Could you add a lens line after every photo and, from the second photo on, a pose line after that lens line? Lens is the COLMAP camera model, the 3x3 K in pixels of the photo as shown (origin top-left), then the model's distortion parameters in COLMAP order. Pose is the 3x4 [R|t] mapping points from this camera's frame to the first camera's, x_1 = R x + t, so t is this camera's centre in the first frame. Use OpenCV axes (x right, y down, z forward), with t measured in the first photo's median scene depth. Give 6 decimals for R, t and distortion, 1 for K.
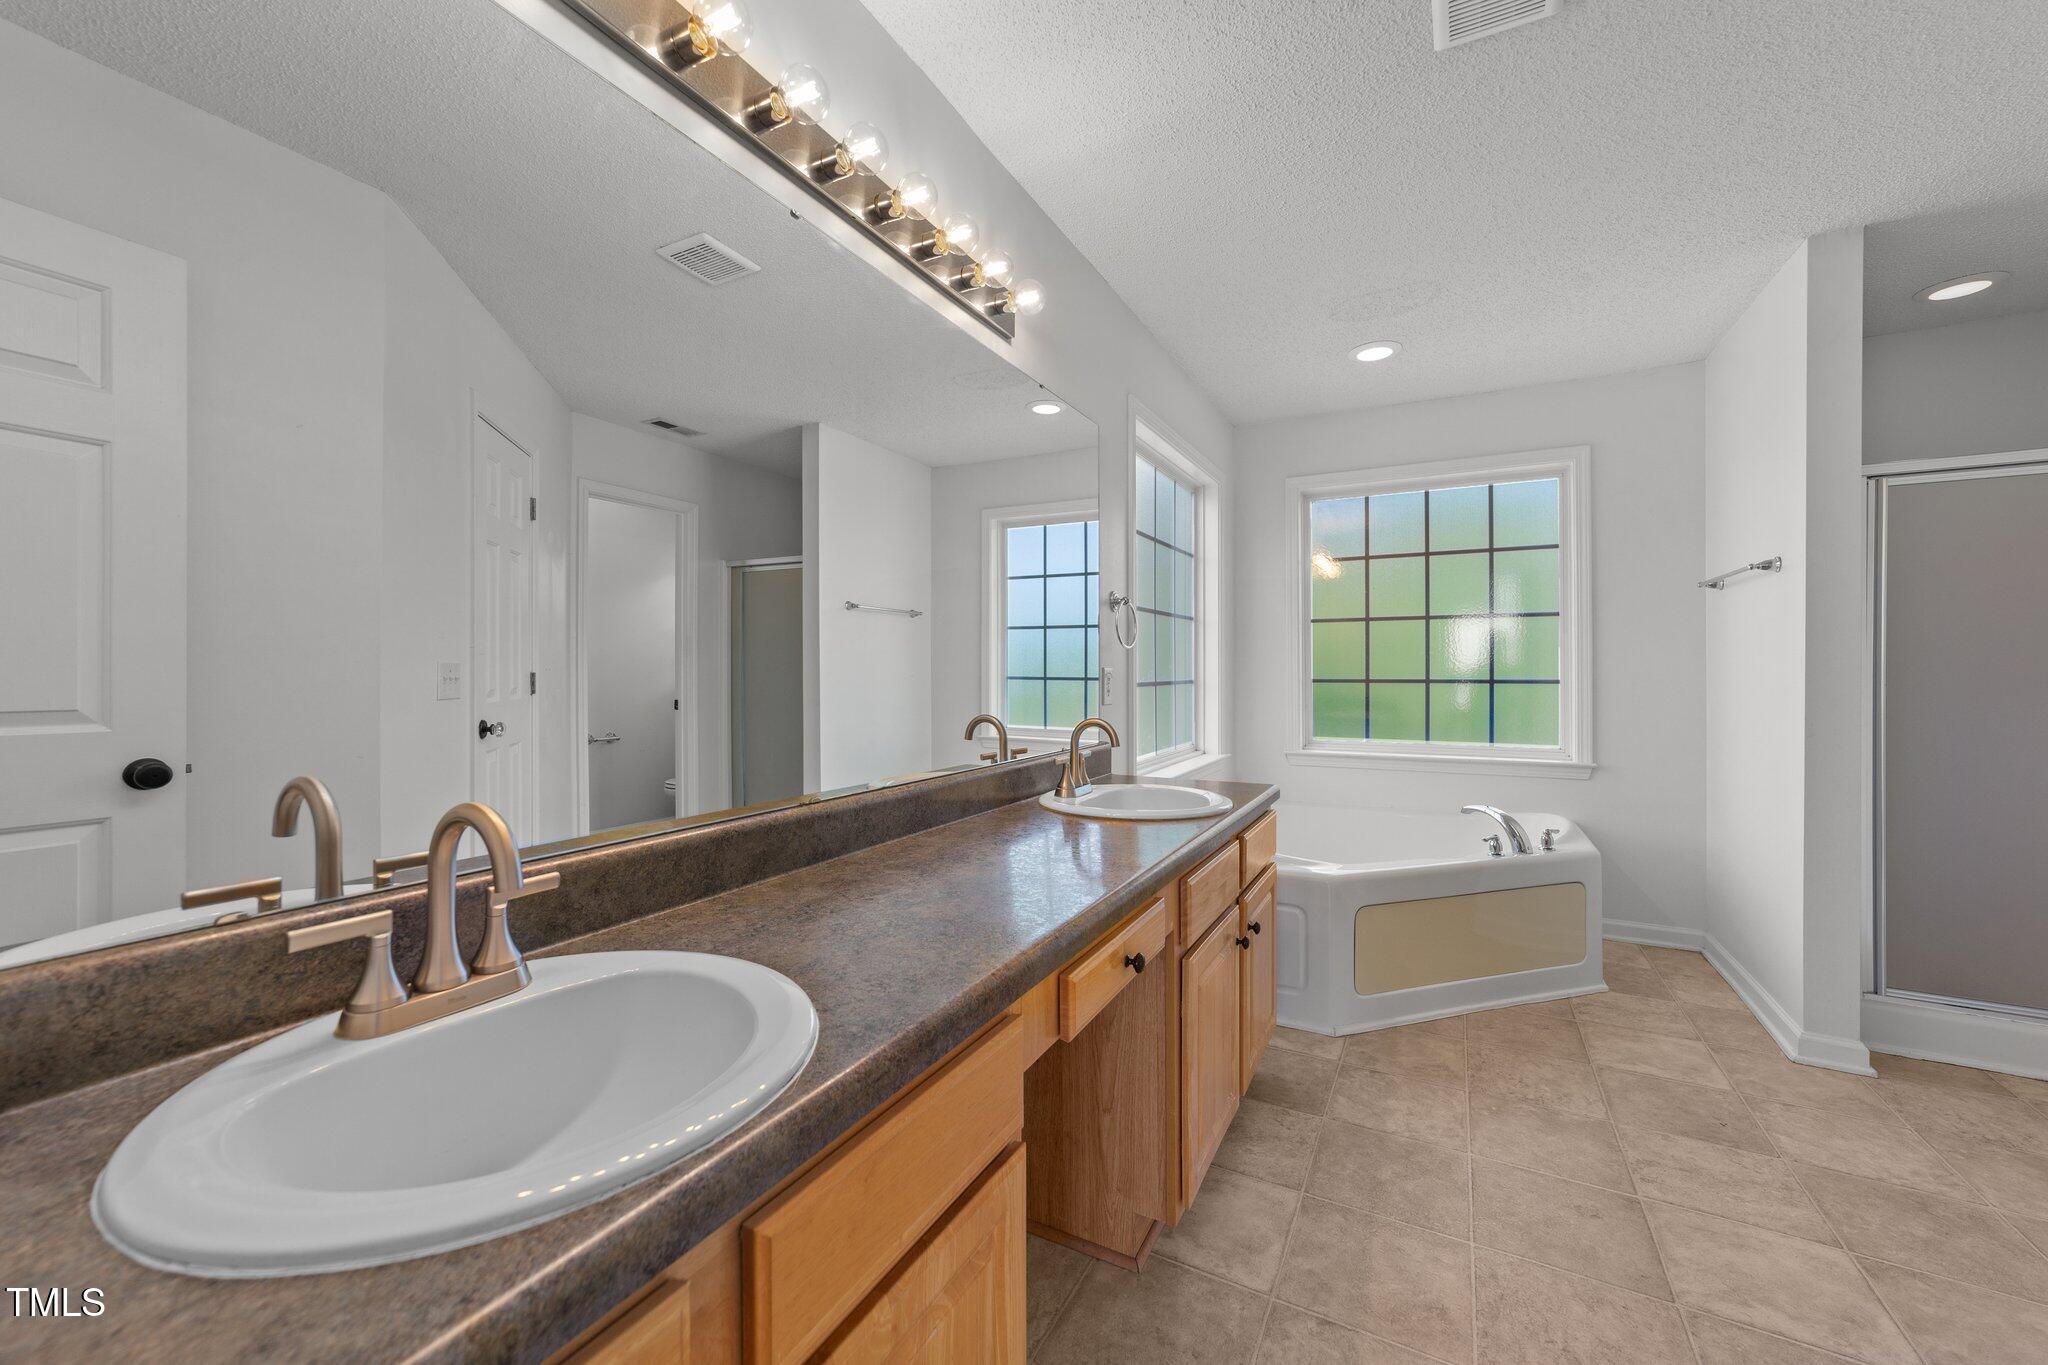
lens RADIAL K [[786.8, 0, 1028.8], [0, 786.8, 670.5], [0, 0, 1]] dist [-0.008380, 0.002932]
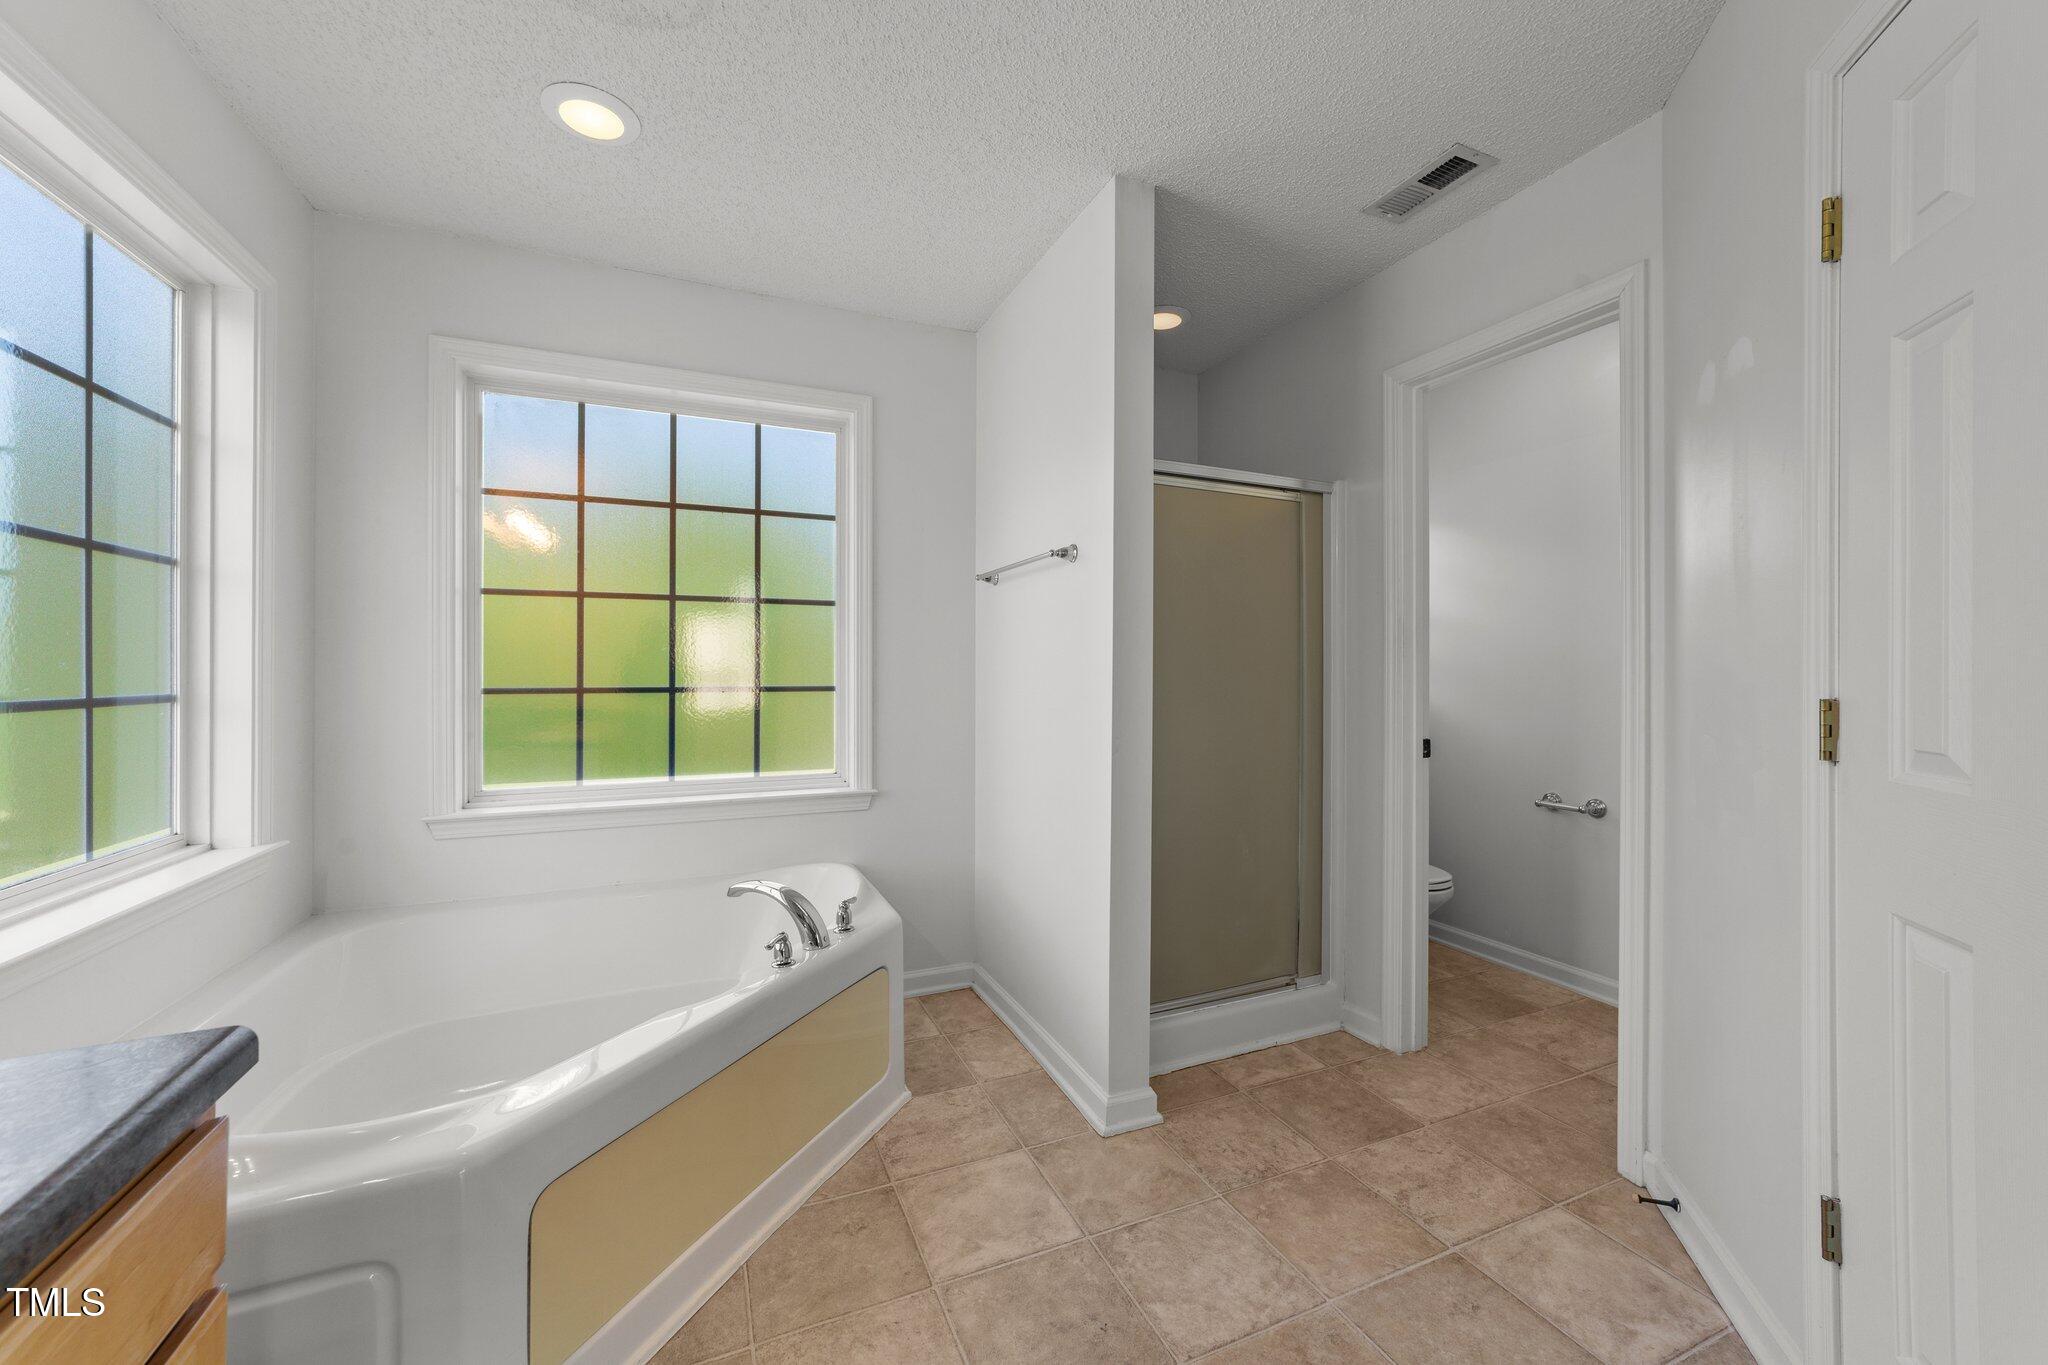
lens RADIAL K [[786.8, 0, 1033.7], [0, 786.8, 670.2], [0, 0, 1]] dist [-0.008380, 0.002932]
pose [[0.609630, 0.004665, 0.792673, 0.203577], [-0.002617, 0.999989, -0.003873, -0.002066], [-0.792682, 0.000286, 0.609635, 0.431899]]
